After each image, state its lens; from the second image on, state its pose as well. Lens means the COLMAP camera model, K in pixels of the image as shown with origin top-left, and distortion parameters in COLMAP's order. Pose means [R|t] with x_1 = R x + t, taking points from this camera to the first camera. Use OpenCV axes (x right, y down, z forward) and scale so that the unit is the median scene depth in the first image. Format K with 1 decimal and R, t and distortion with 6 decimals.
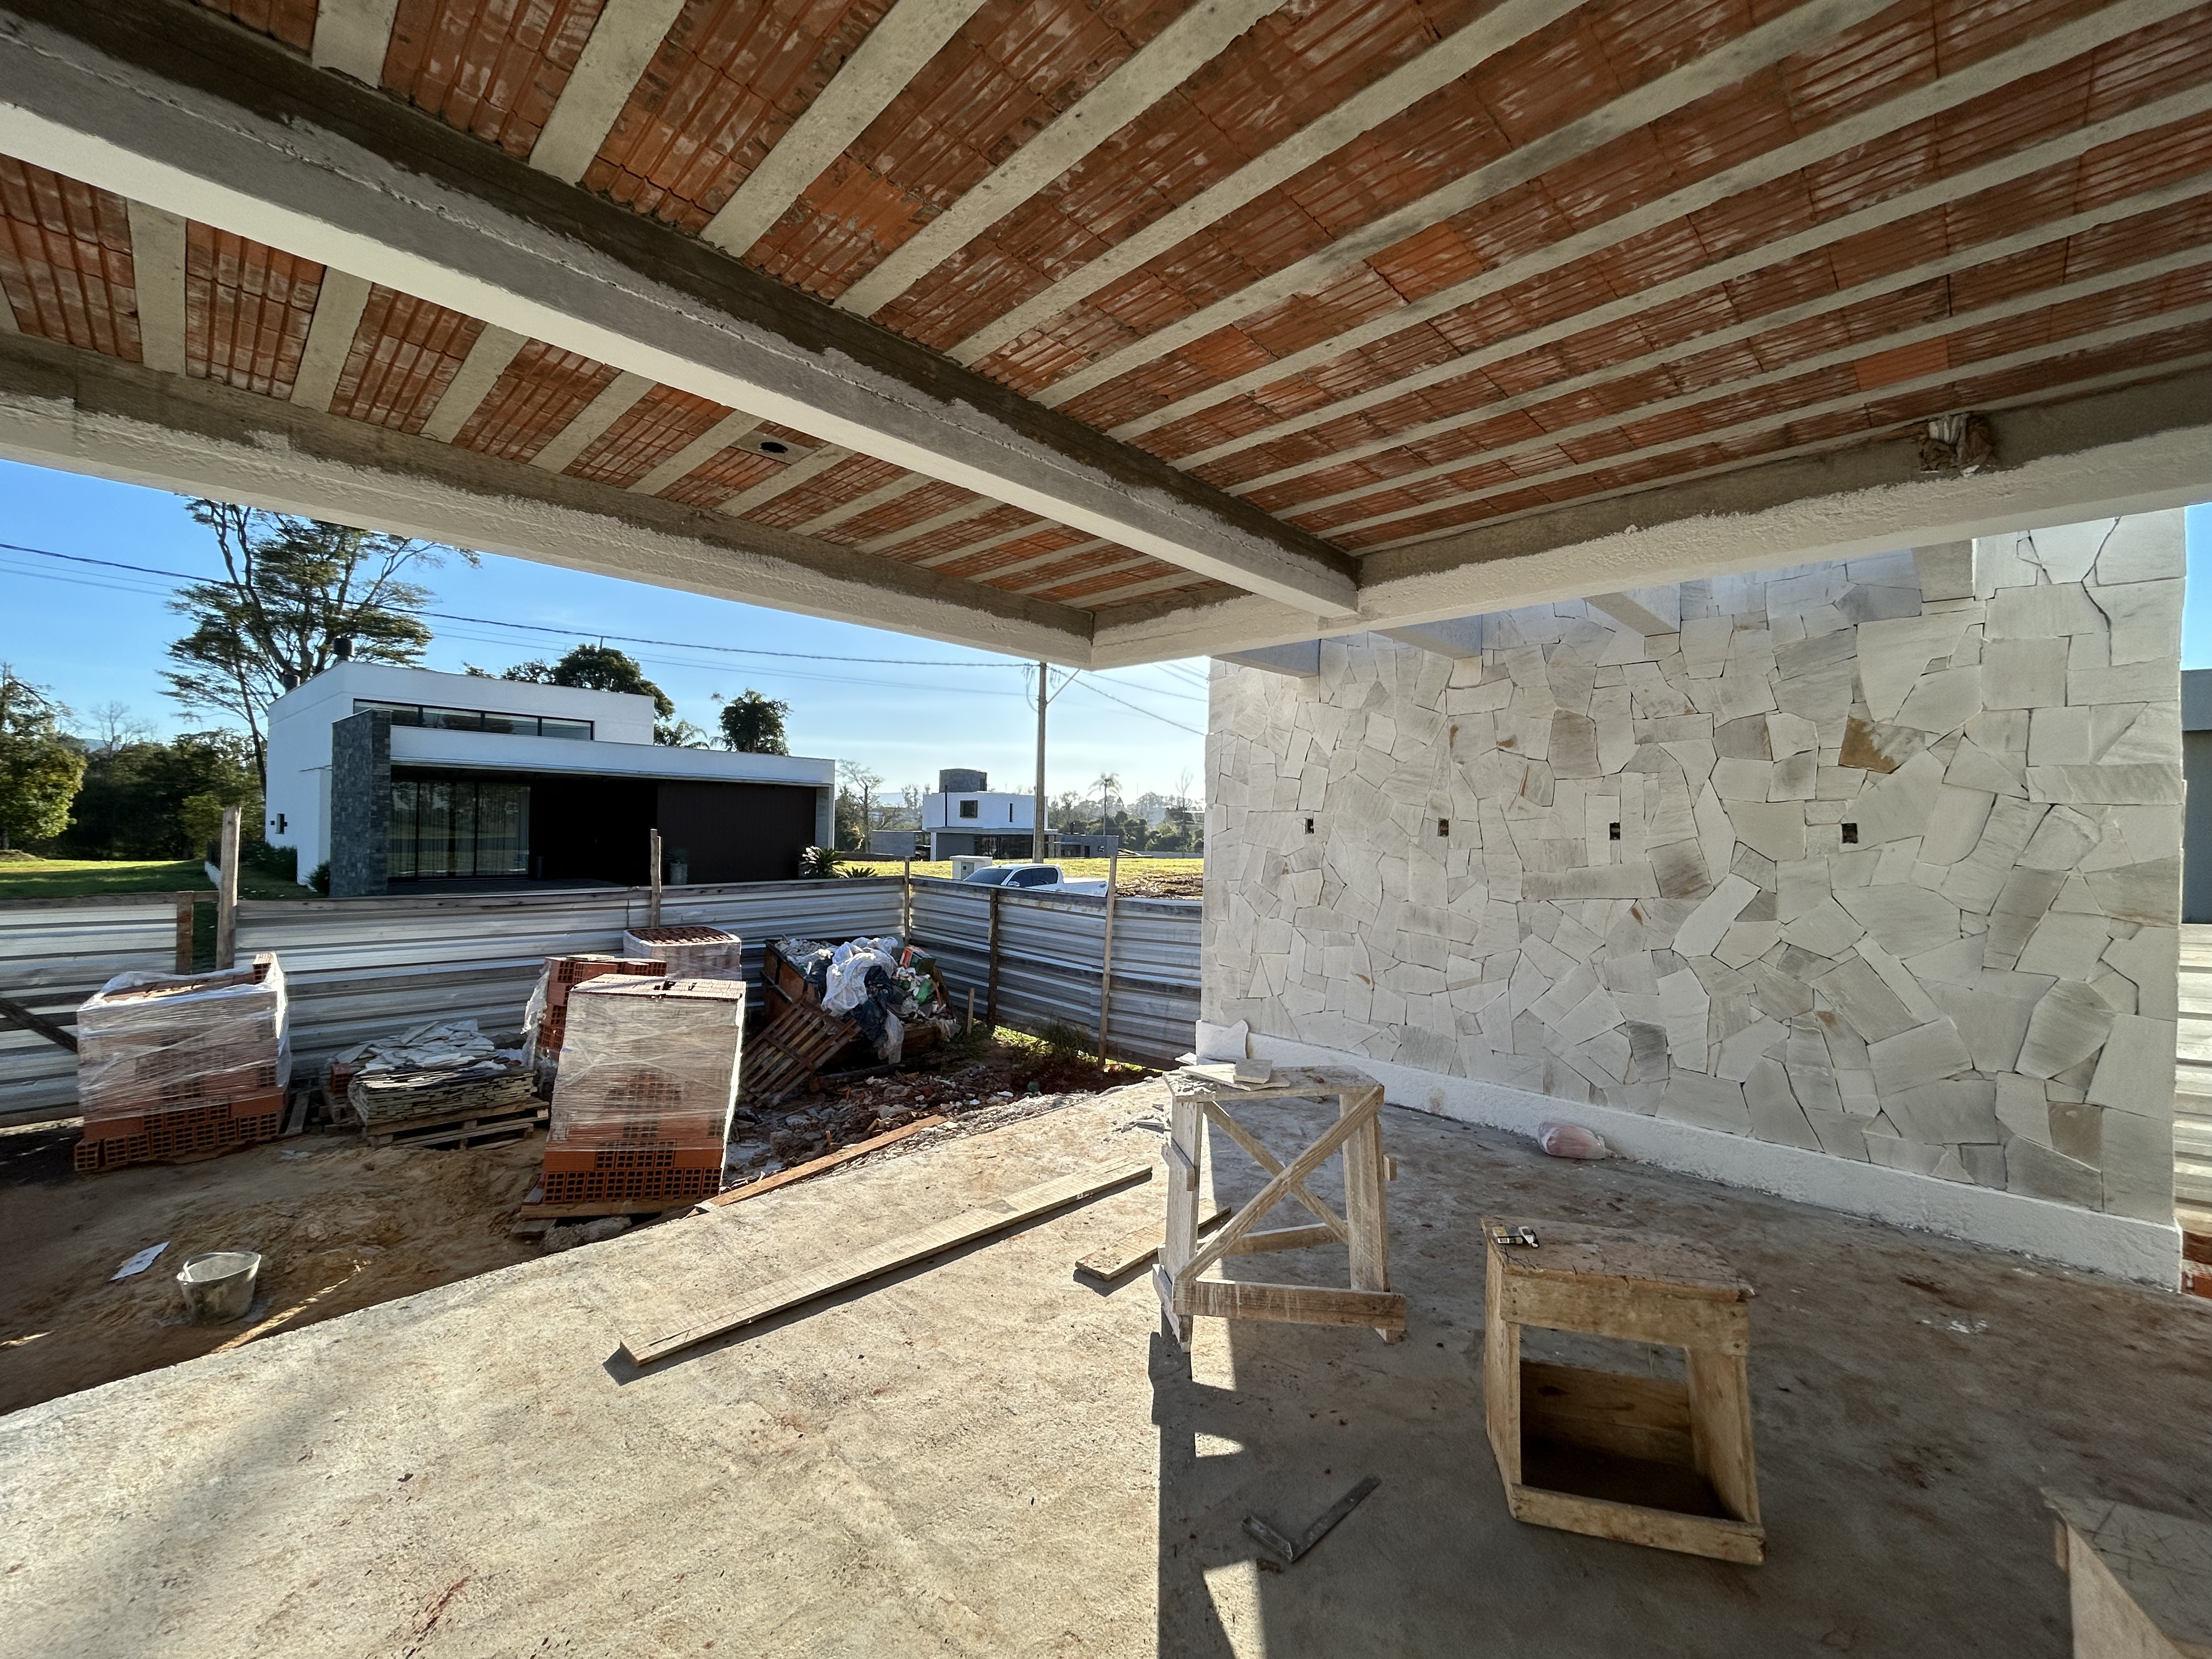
lens RADIAL K [[895.3, 0, 1109.7], [0, 895.3, 819.6], [0, 0, 1]] dist [-0.001679, 0.000321]
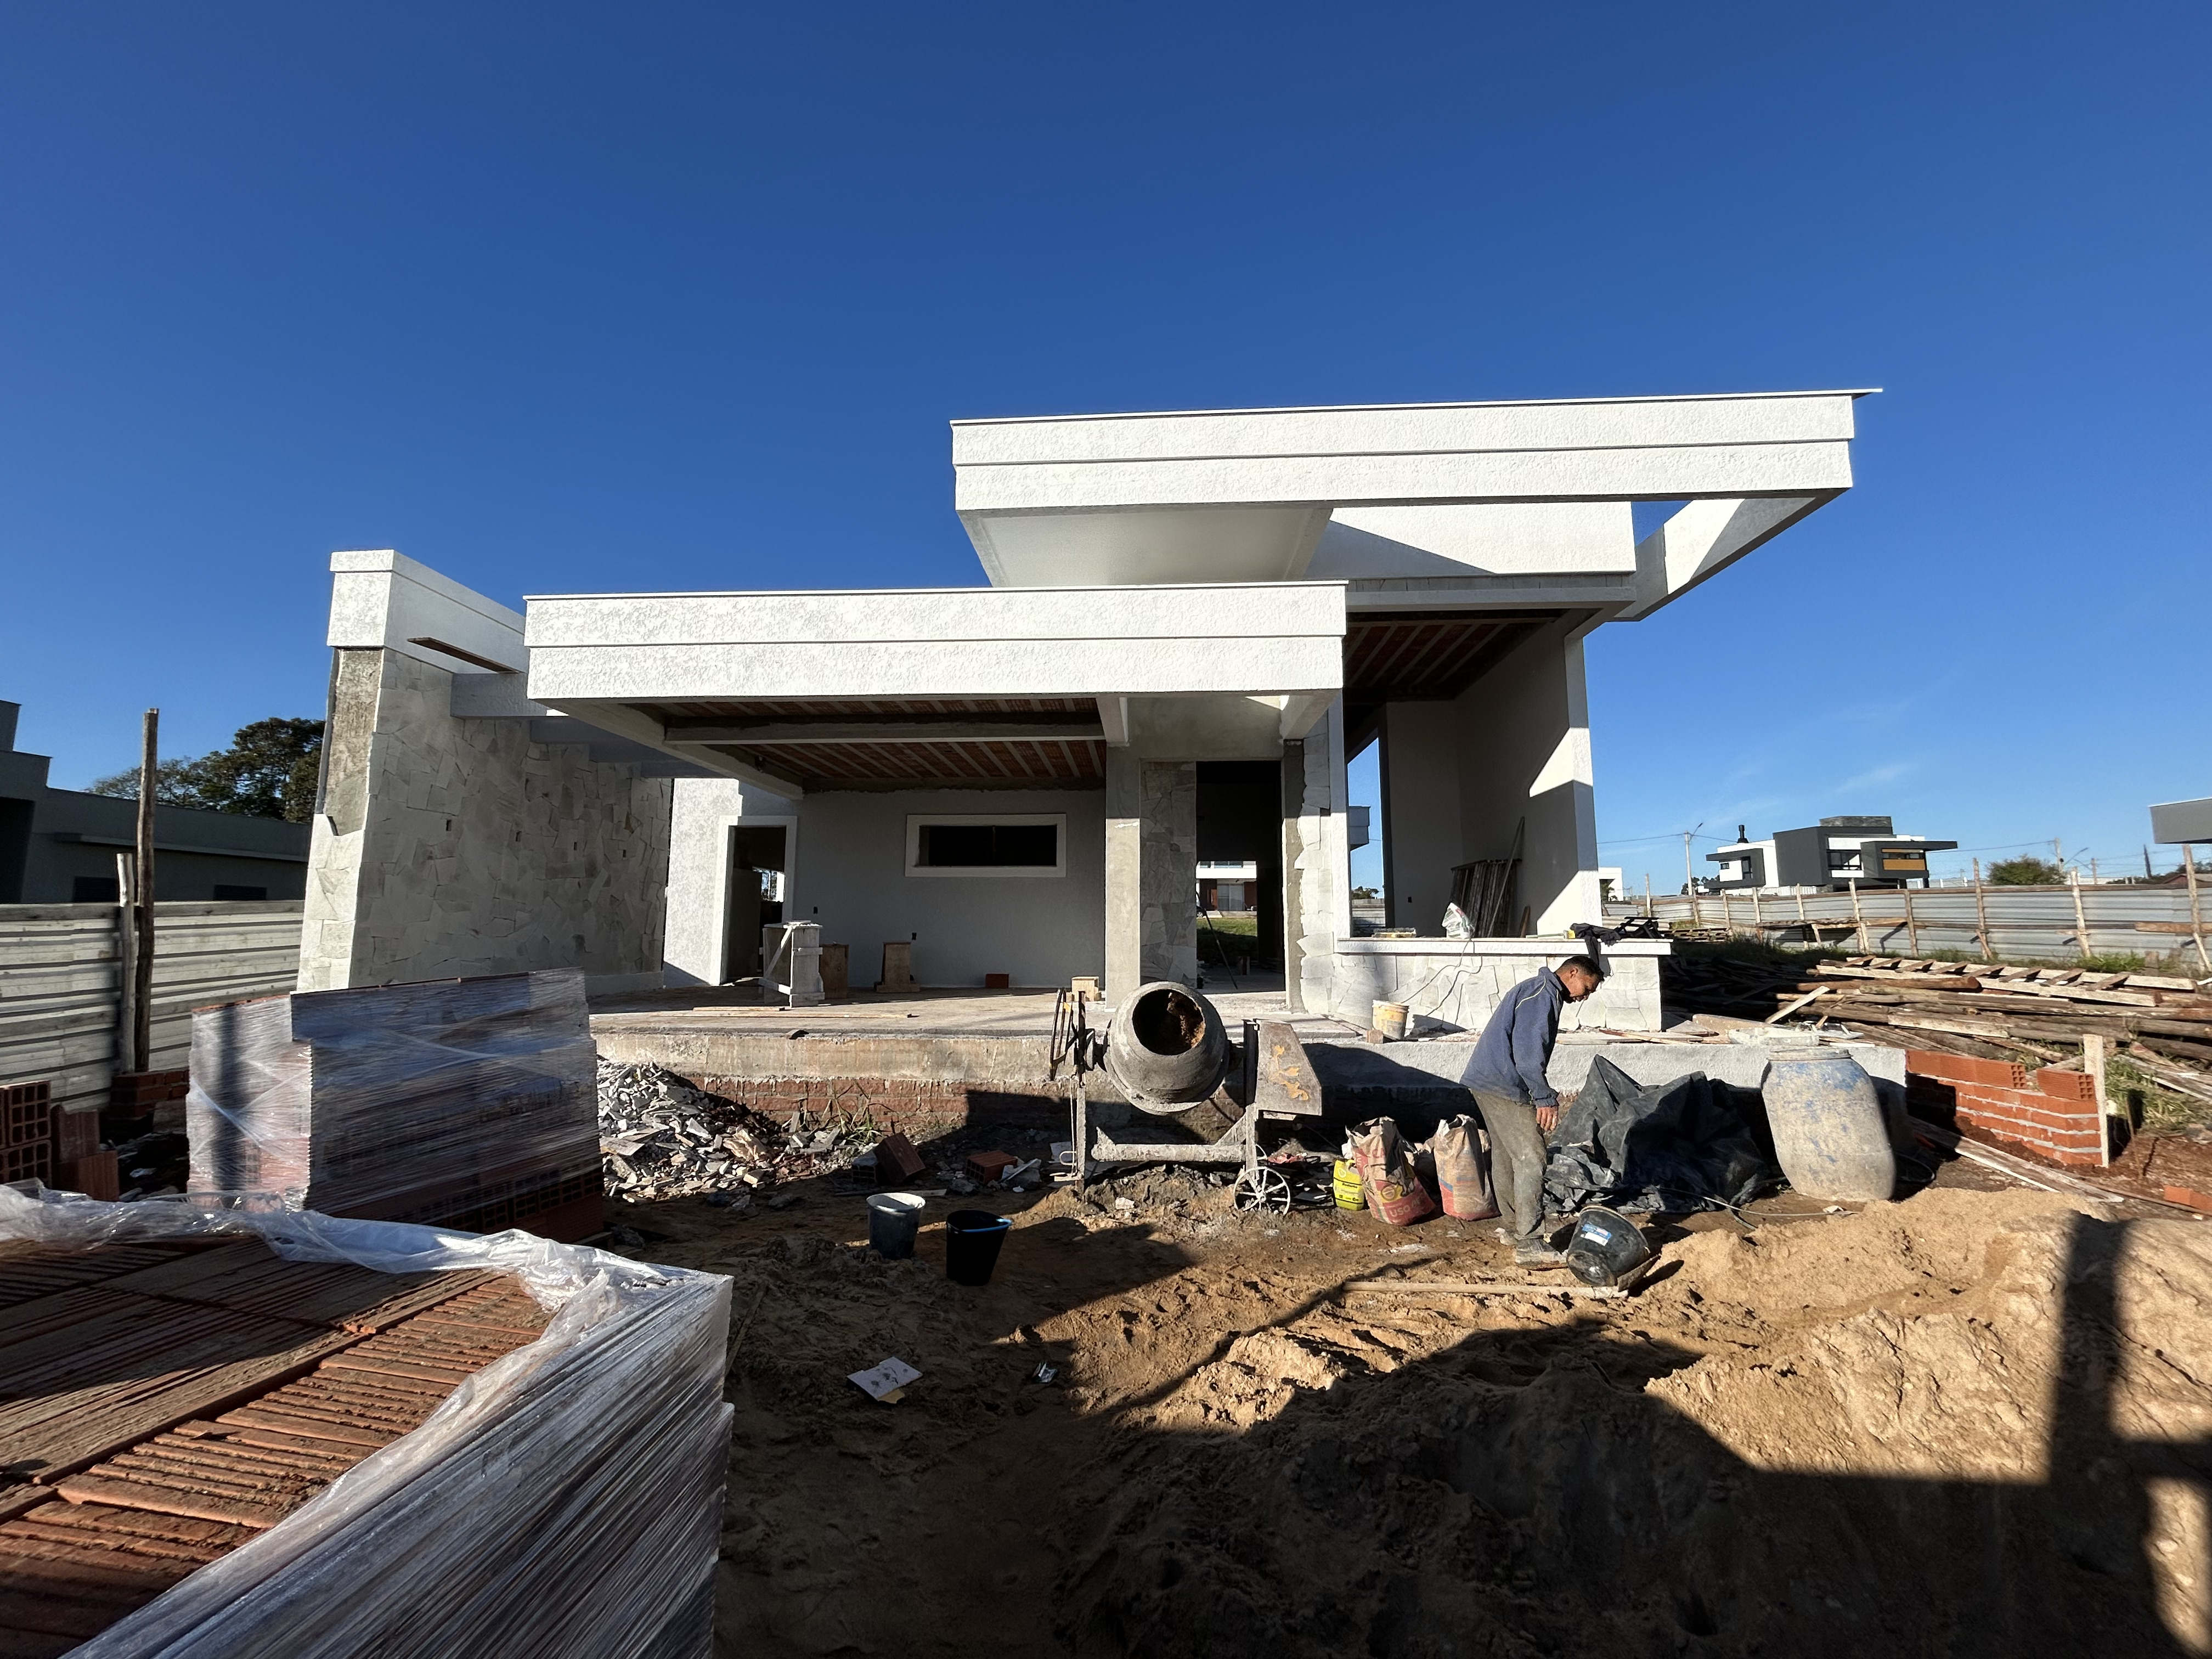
lens RADIAL K [[895.3, 0, 1099.7], [0, 895.3, 825.5], [0, 0, 1]] dist [-0.001679, 0.000321]
pose [[-0.648964, 0.075796, 0.757034, -1.823972], [-0.018234, 0.993190, -0.115071, 0.182773], [-0.760601, -0.088481, -0.643162, 1.398457]]
